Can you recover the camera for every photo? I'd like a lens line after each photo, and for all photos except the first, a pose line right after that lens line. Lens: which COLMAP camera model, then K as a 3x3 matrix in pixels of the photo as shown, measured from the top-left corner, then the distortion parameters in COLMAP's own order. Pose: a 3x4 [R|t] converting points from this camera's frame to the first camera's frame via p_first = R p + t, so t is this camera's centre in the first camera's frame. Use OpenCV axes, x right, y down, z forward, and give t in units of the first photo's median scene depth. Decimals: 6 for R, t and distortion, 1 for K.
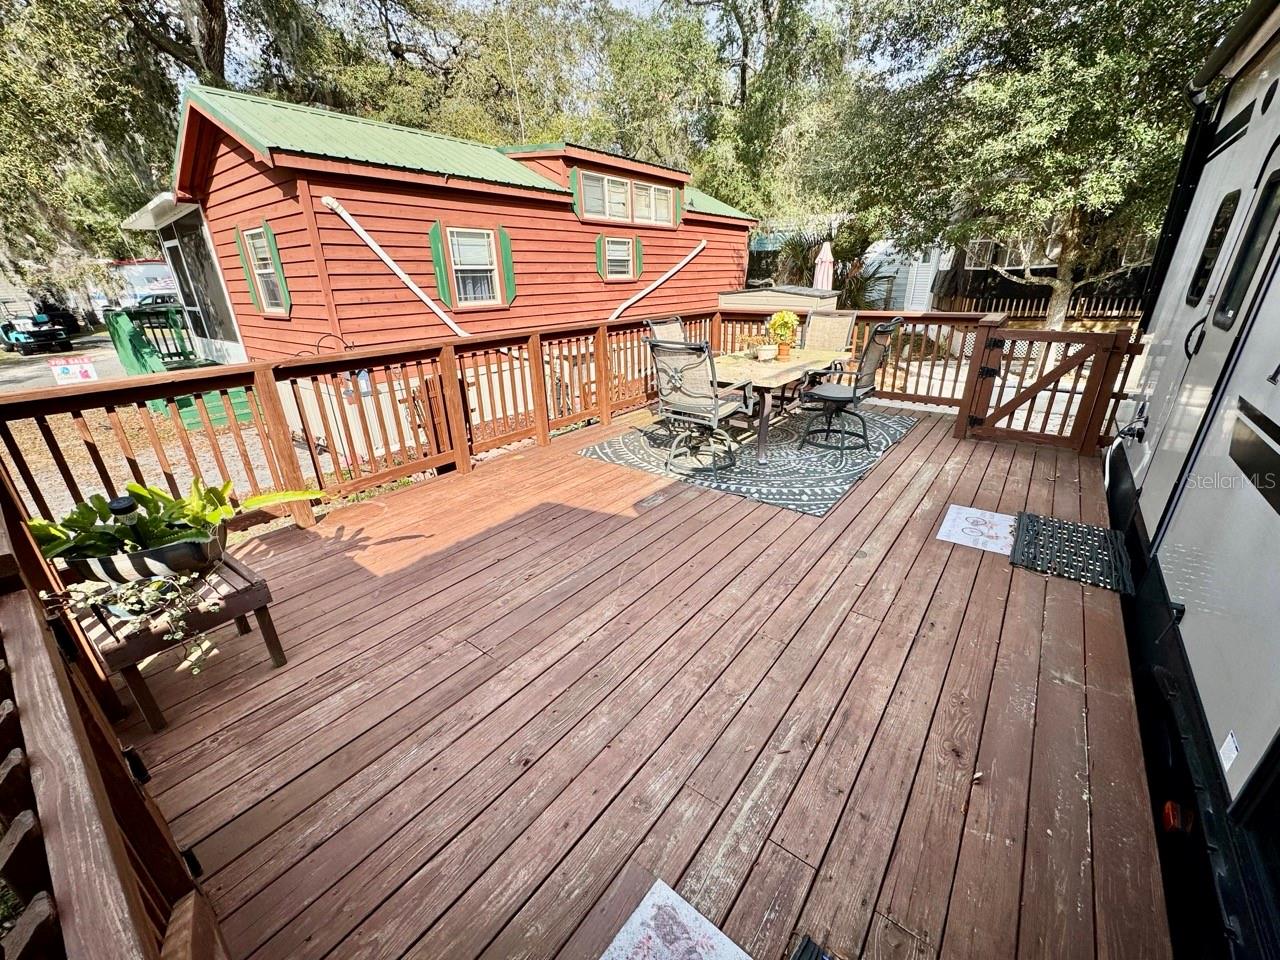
lens RADIAL K [[509.8, 0, 637.9], [0, 509.8, 483.1], [0, 0, 1]] dist [-0.007459, 0.000192]
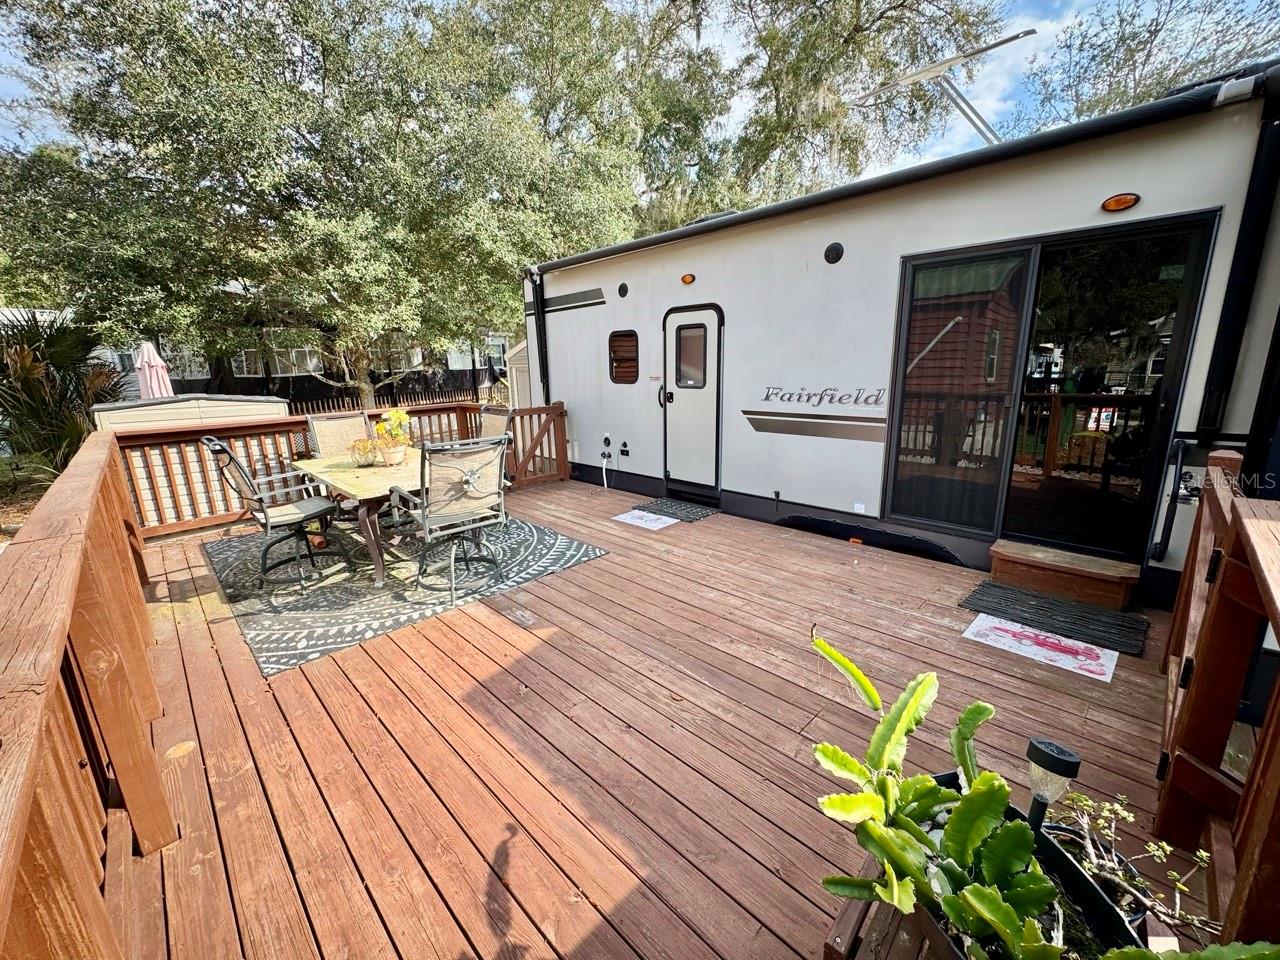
lens RADIAL K [[509.8, 0, 637.9], [0, 509.8, 483.1], [0, 0, 1]] dist [-0.007459, 0.000192]
pose [[0.135133, -0.210837, 0.968136, -0.675166], [0.400099, 0.905506, 0.141352, -0.198747], [-0.906455, 0.368249, 0.206719, 0.523420]]
